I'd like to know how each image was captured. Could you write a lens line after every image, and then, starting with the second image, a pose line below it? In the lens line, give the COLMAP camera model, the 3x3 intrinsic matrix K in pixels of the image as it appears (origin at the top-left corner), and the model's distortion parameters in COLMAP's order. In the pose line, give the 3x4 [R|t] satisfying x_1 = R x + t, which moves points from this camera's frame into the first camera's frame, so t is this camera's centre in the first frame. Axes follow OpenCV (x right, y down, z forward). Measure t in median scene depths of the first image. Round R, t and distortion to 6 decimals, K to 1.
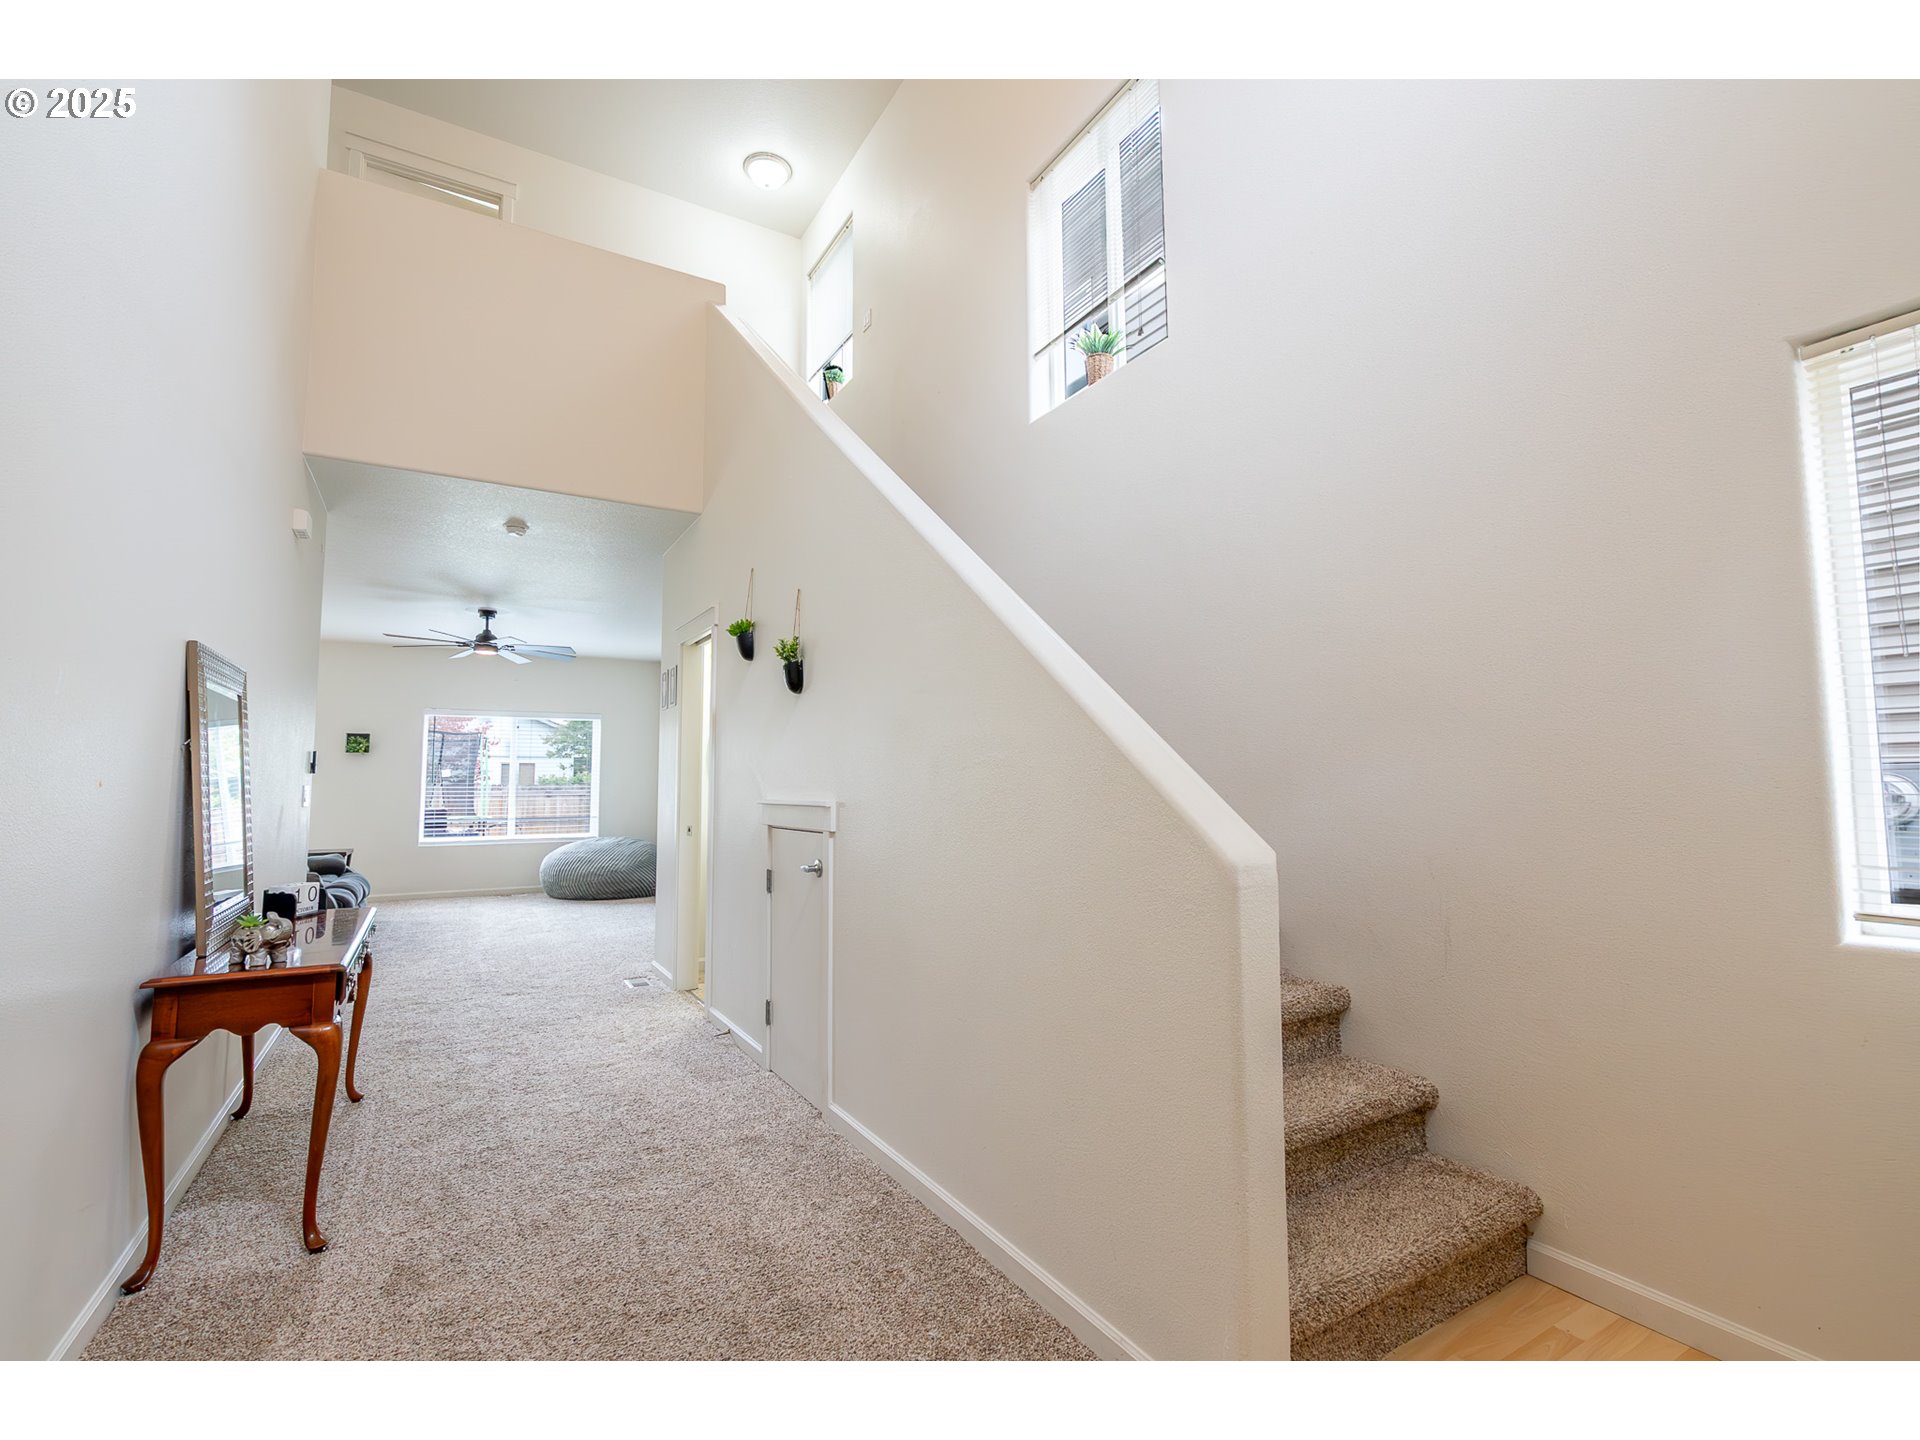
lens RADIAL K [[872.4, 0, 966.5], [0, 872.4, 715.7], [0, 0, 1]] dist [-0.005145, 0.001843]
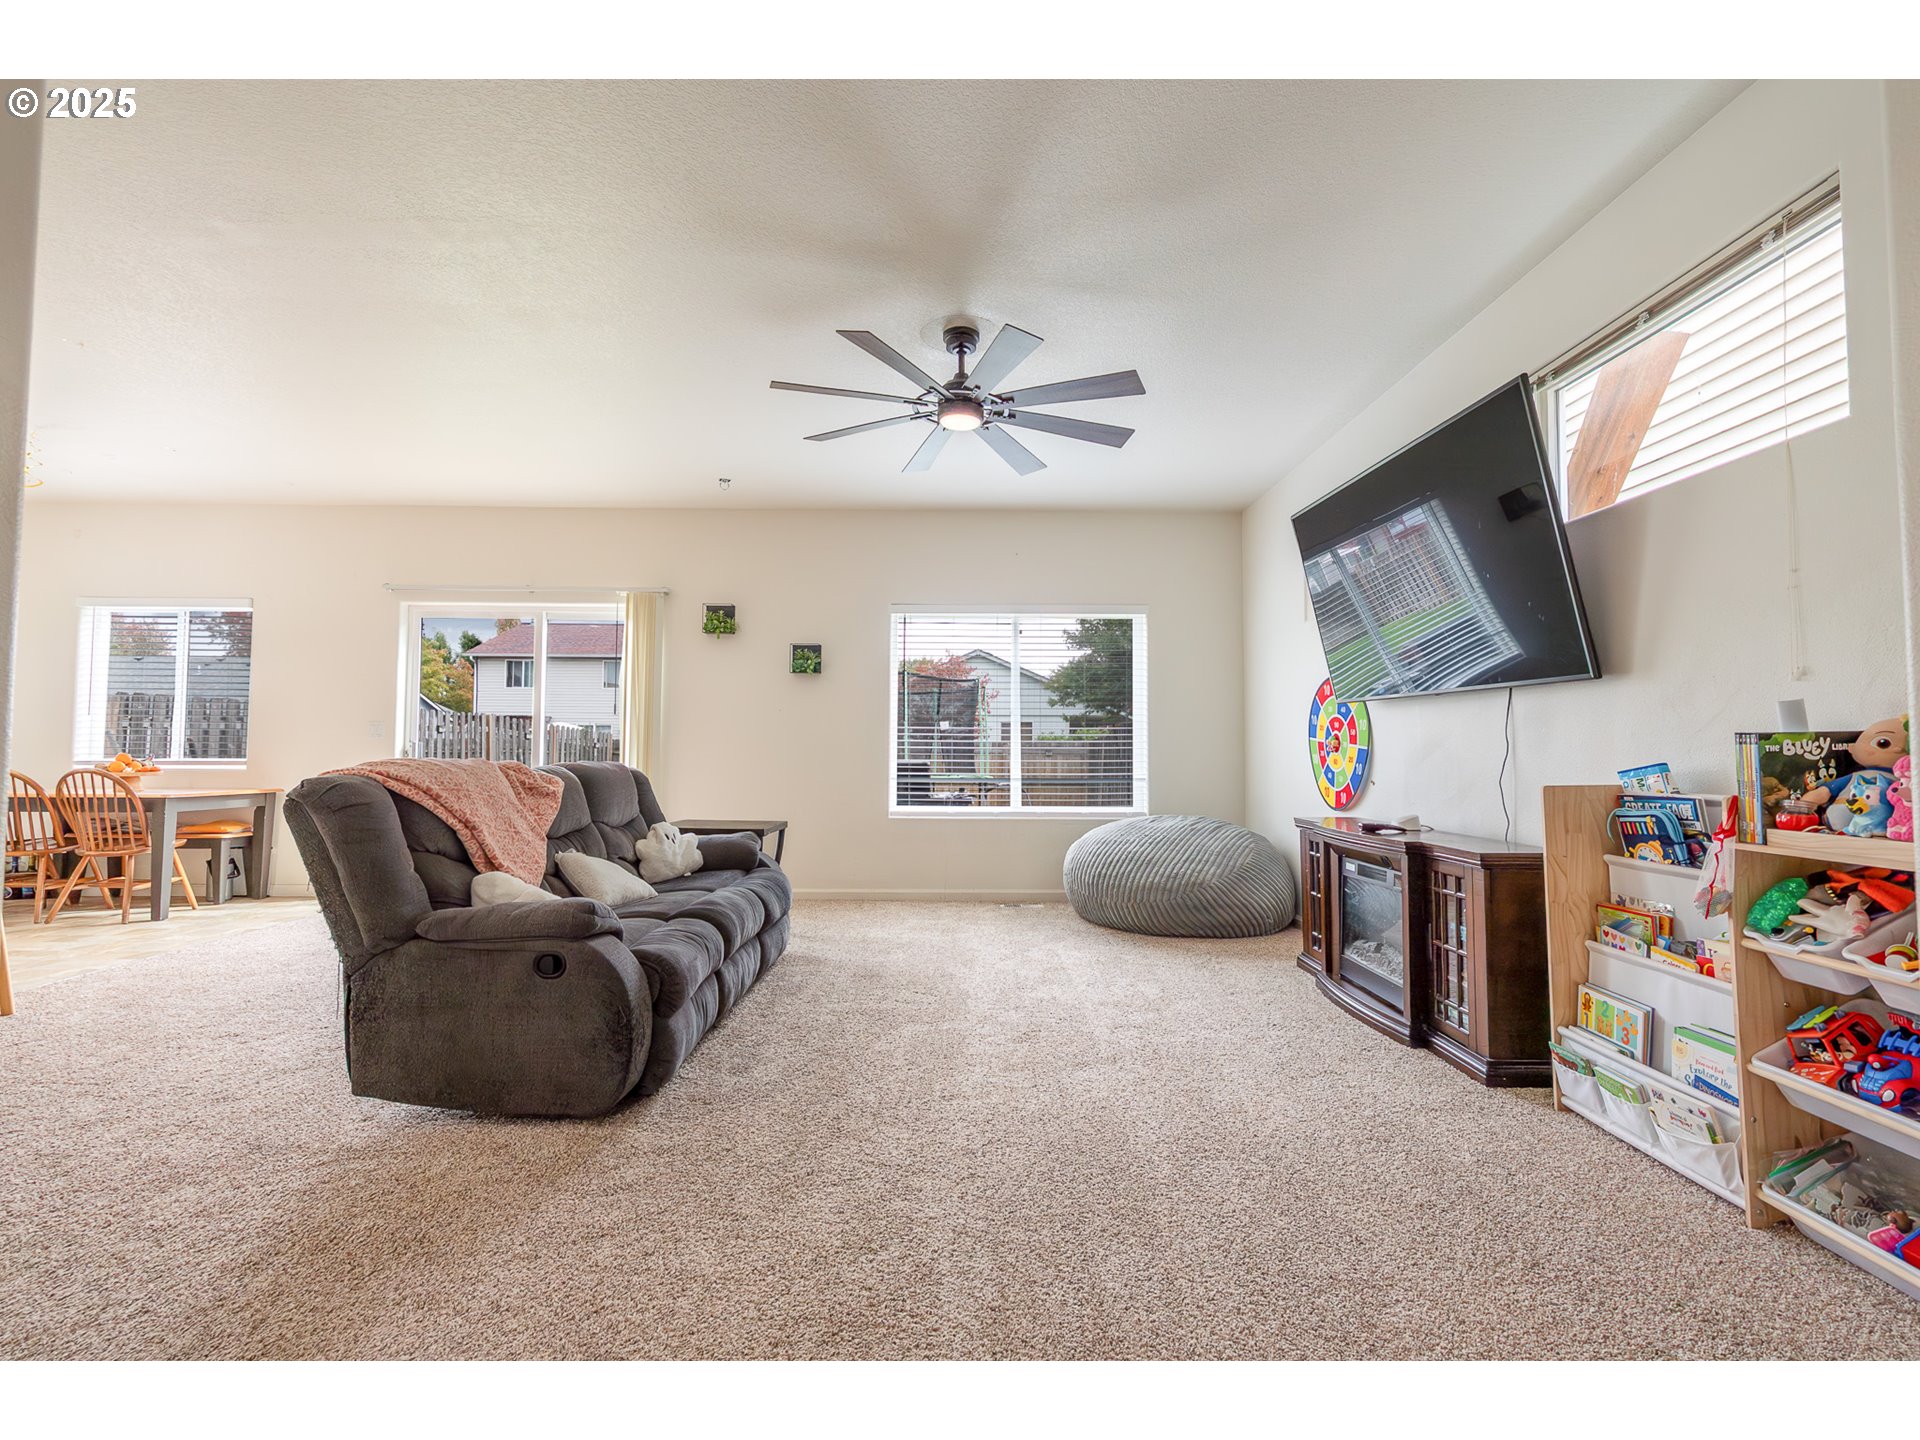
lens RADIAL K [[872.4, 0, 963.7], [0, 872.4, 709.6], [0, 0, 1]] dist [-0.005145, 0.001843]
pose [[0.861335, -0.015934, -0.507788, -0.246053], [0.031161, 0.999283, 0.021500, 0.055618], [0.507082, -0.034342, 0.861214, 0.461115]]
